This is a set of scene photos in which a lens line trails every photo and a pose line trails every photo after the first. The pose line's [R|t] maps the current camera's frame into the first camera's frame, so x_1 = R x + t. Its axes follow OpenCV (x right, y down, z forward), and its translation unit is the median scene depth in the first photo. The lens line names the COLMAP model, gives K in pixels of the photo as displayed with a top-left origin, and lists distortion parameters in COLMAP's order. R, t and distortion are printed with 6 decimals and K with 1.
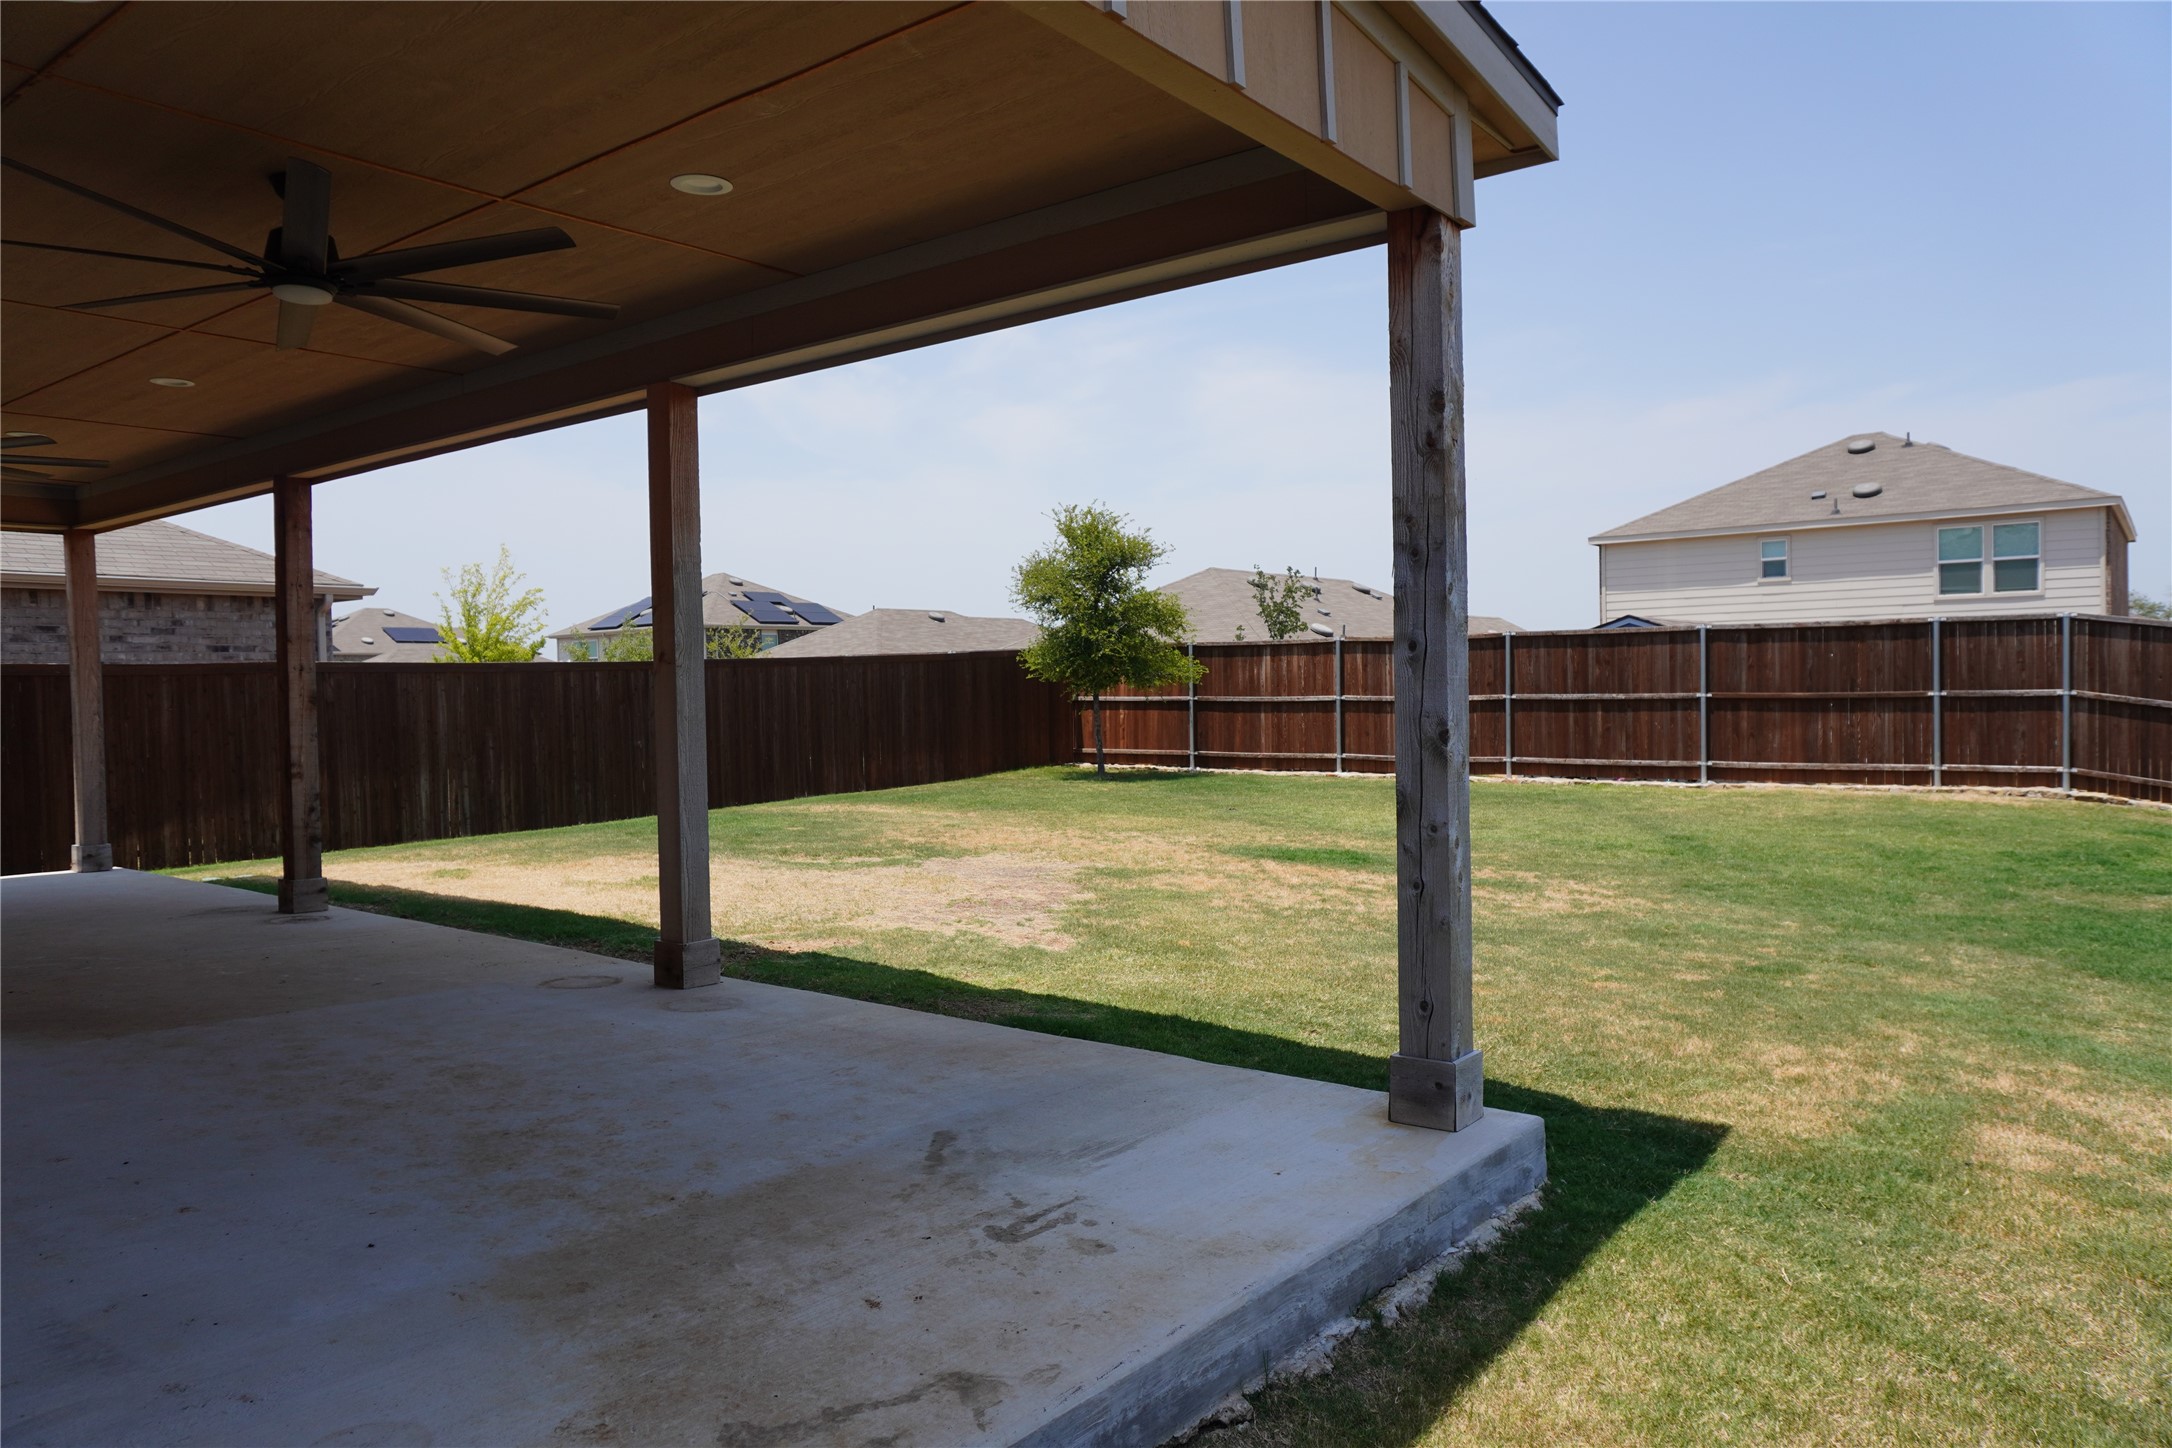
lens RADIAL K [[1455.4, 0, 1082.2], [0, 1455.4, 728.0], [0, 0, 1]] dist [-0.050789, 0.042093]
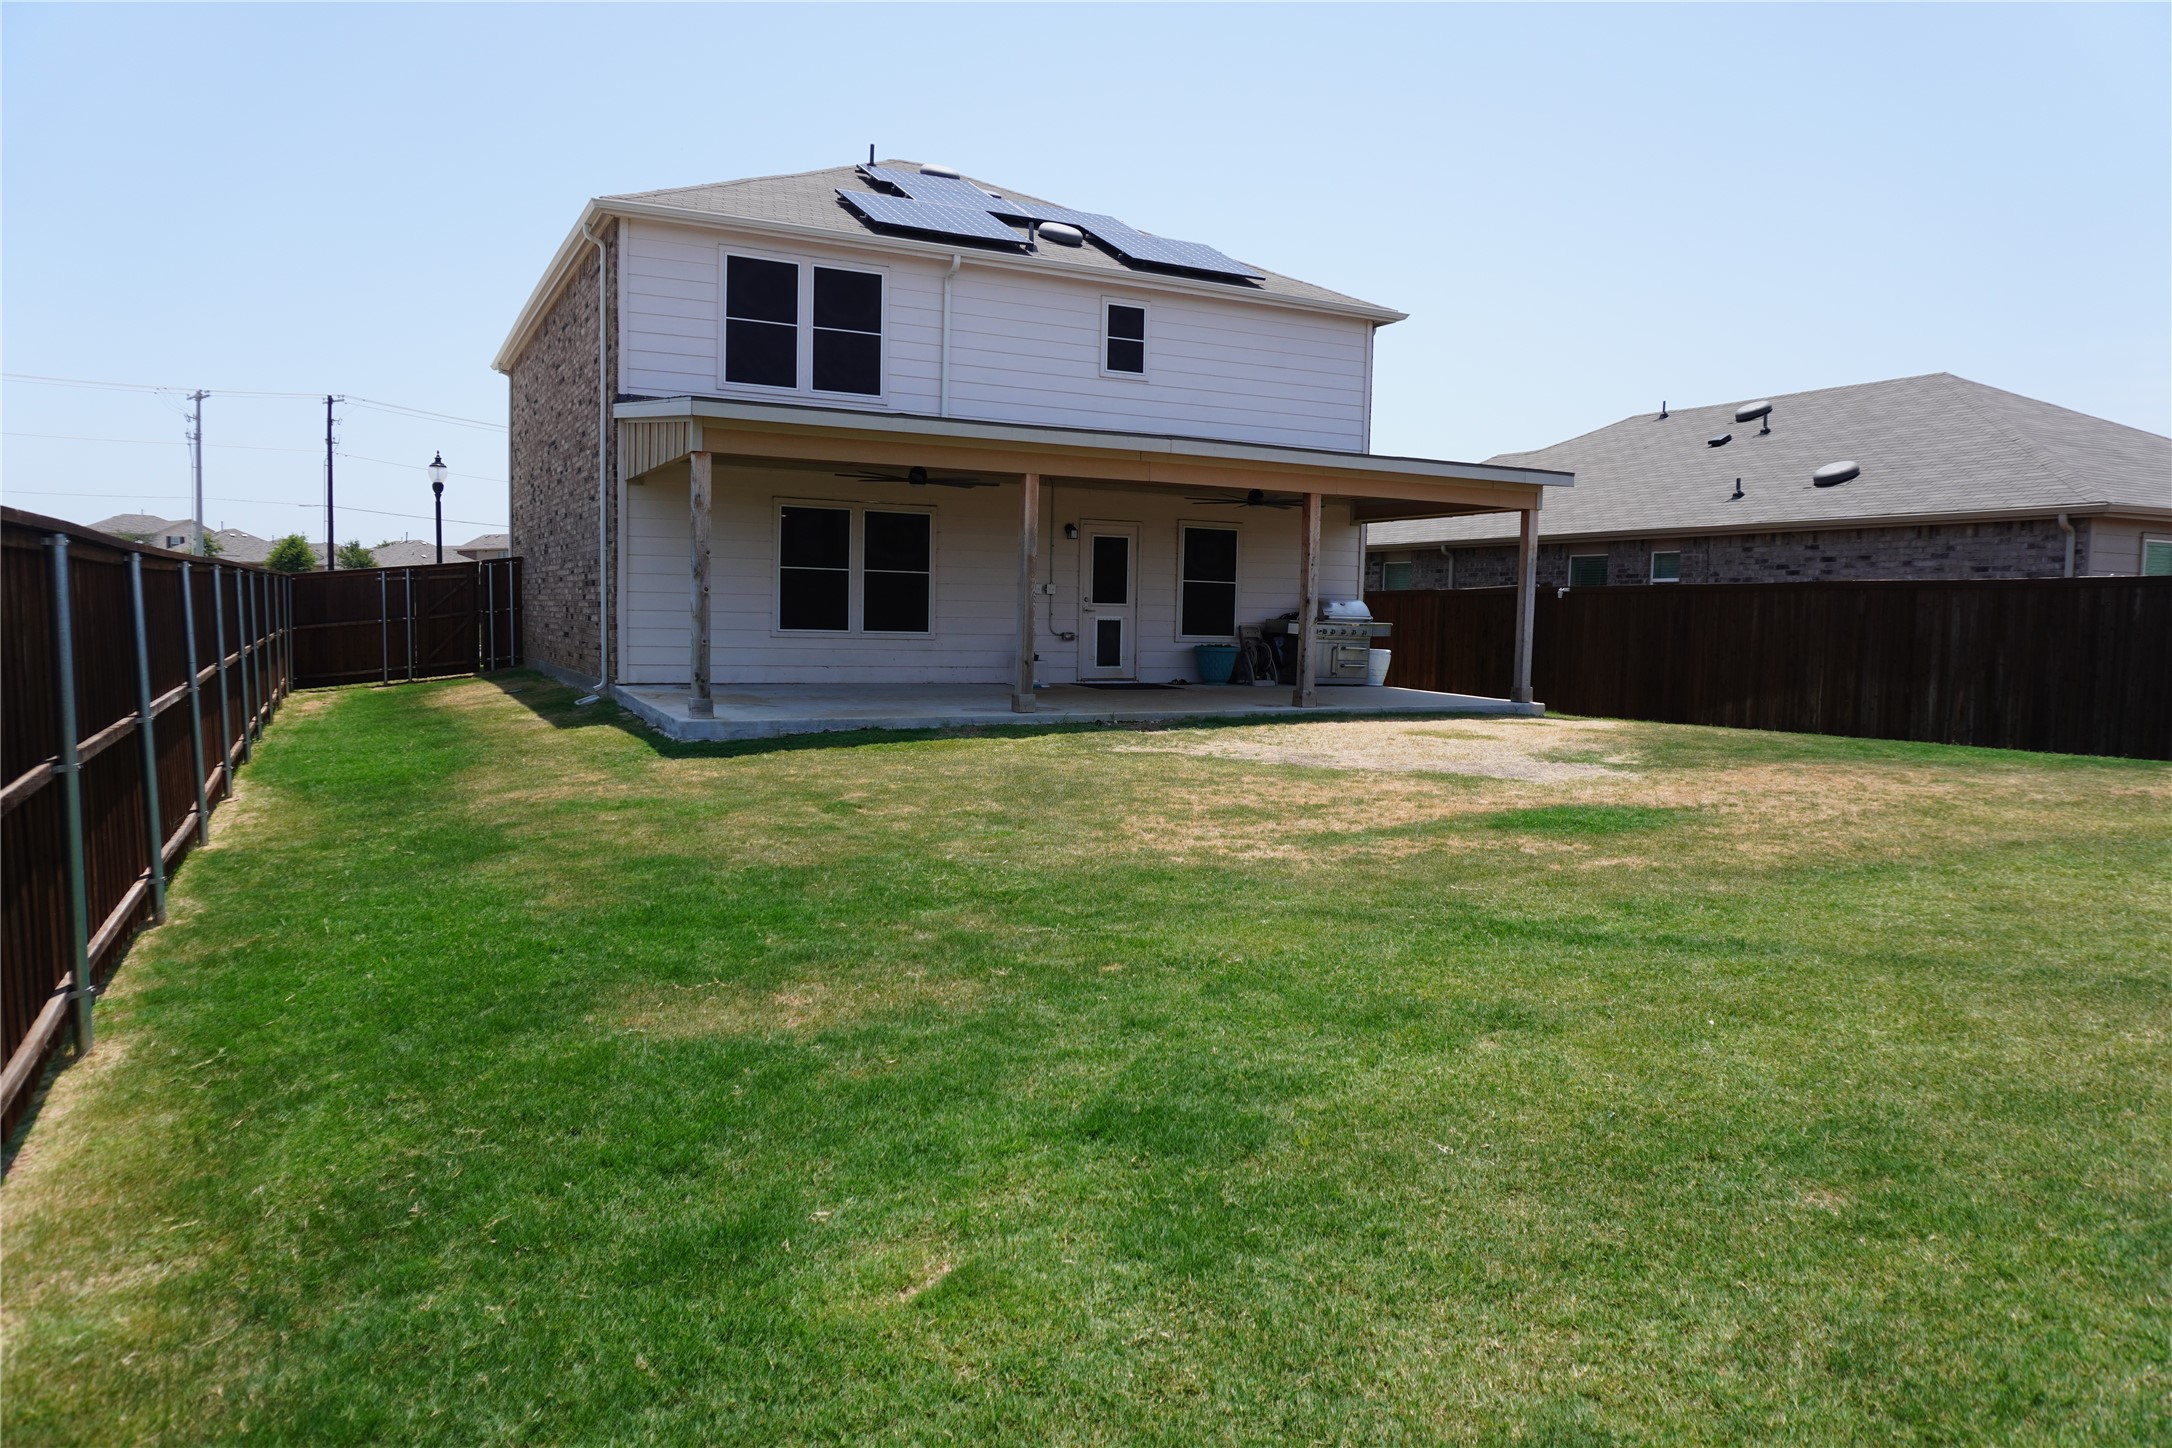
lens RADIAL K [[1455.4, 0, 1082.2], [0, 1455.4, 728.0], [0, 0, 1]] dist [-0.050789, 0.042093]
pose [[-0.434201, 0.080496, -0.897213, 0.701582], [-0.035599, 0.993688, 0.106379, -0.023463], [0.900113, 0.078130, -0.428594, 0.788595]]
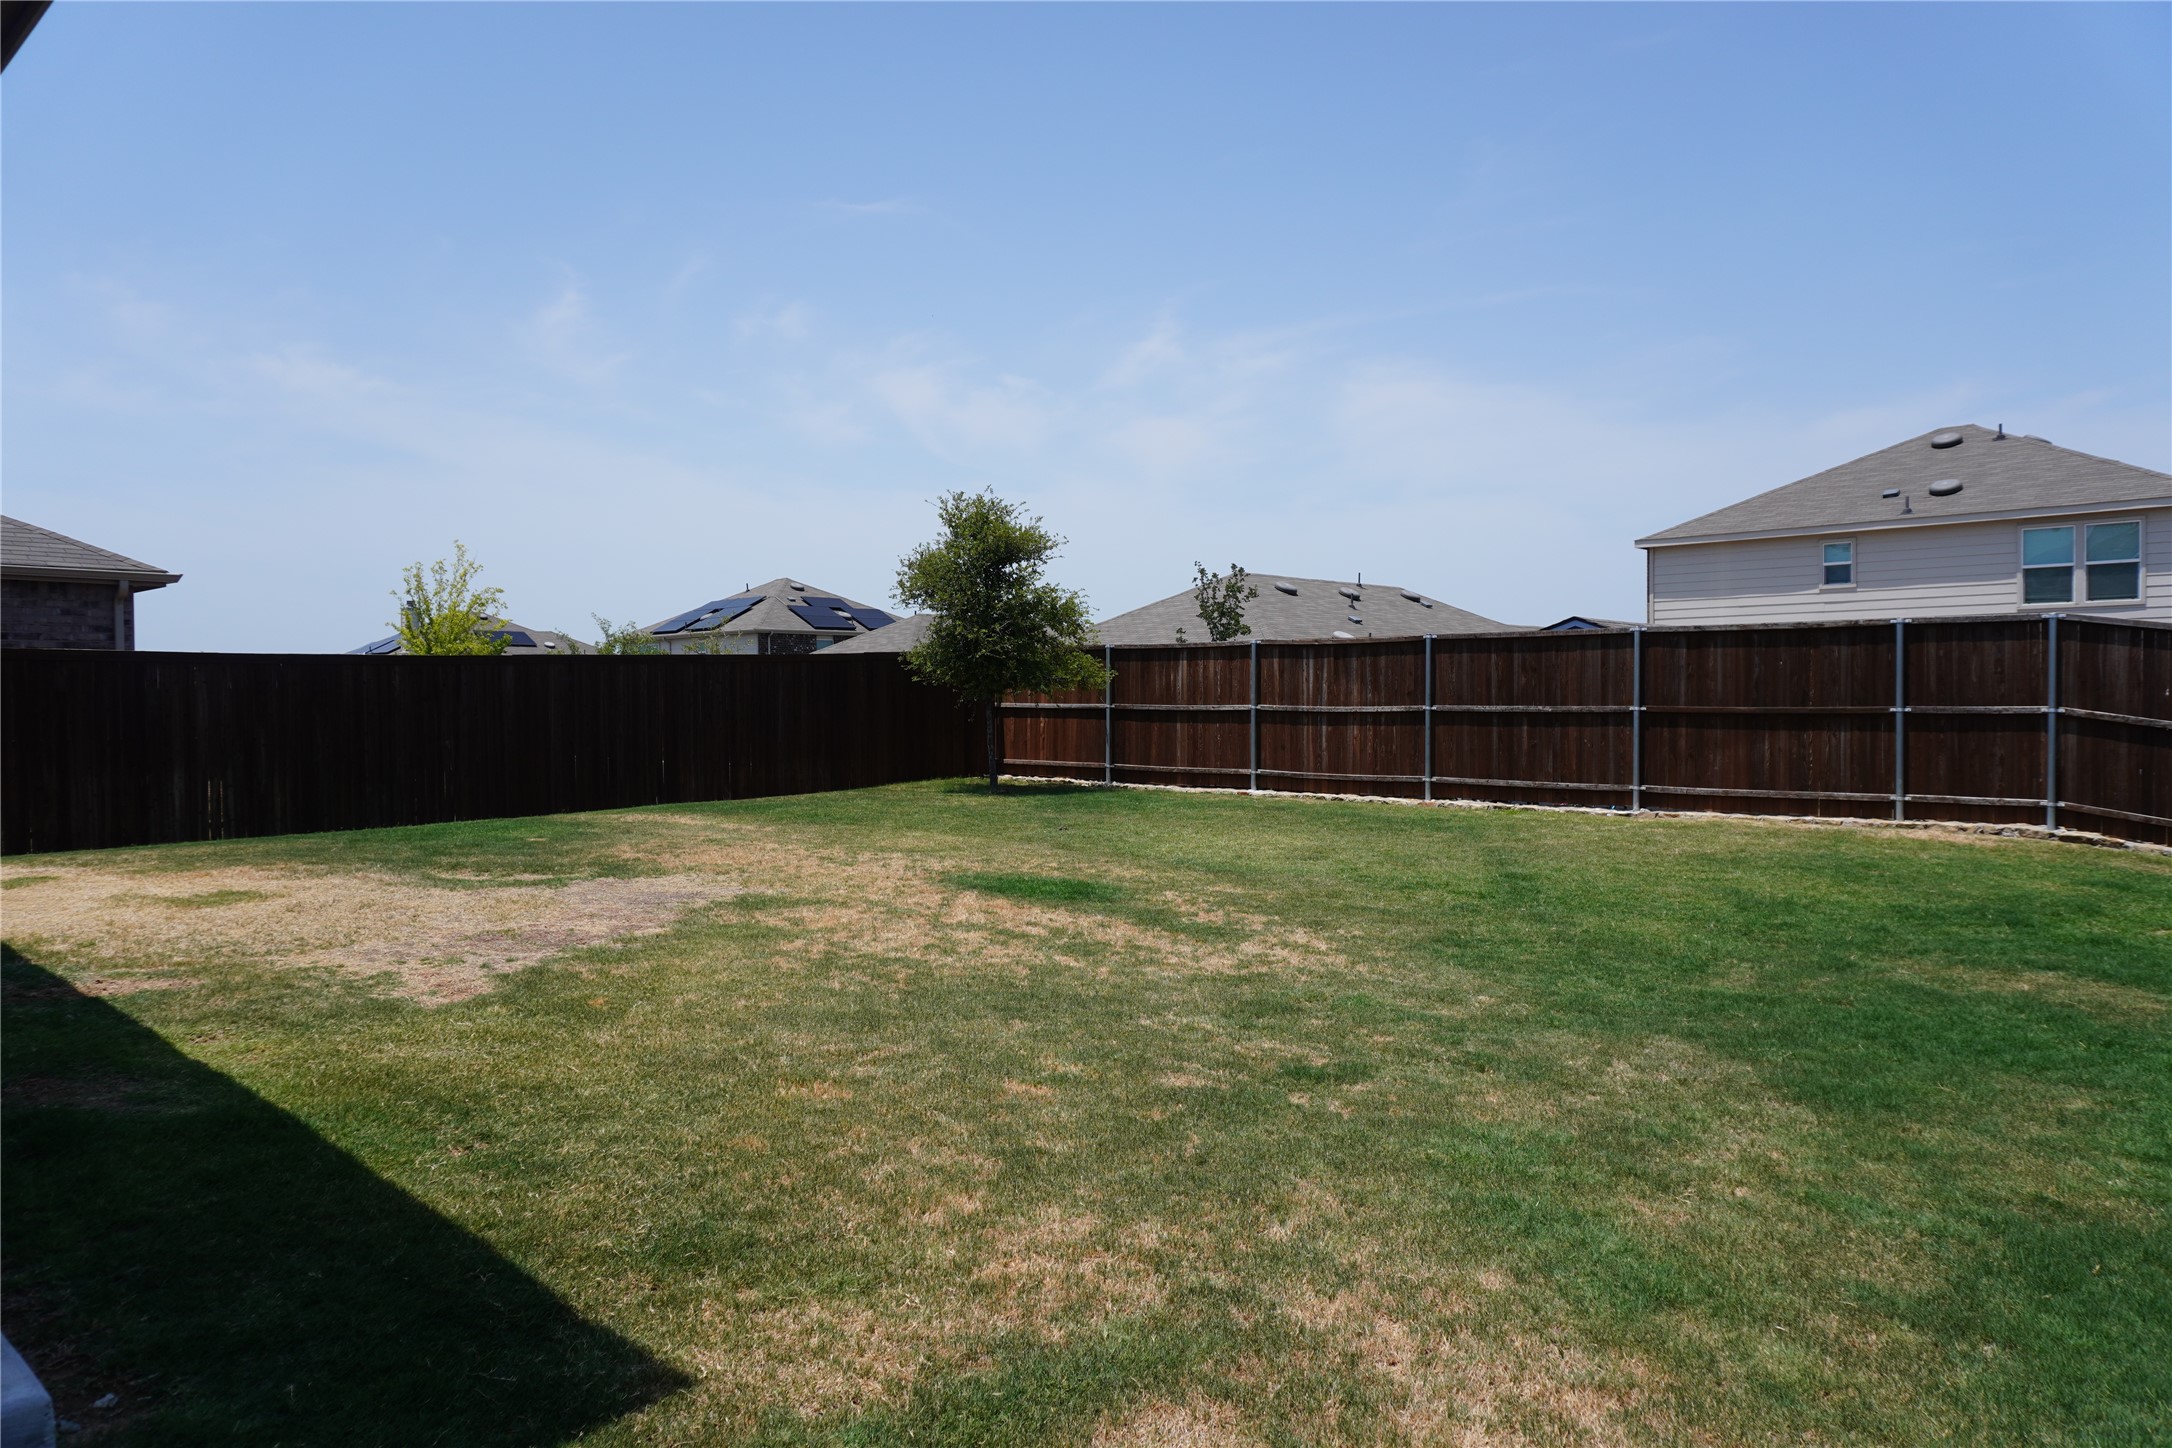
lens RADIAL K [[1455.4, 0, 1082.2], [0, 1455.4, 728.0], [0, 0, 1]] dist [-0.050789, 0.042093]
pose [[0.995451, 0.015530, -0.094000, 0.188728], [-0.016323, 0.999837, -0.007668, 0.000987], [0.093865, 0.009168, 0.995543, 0.114727]]
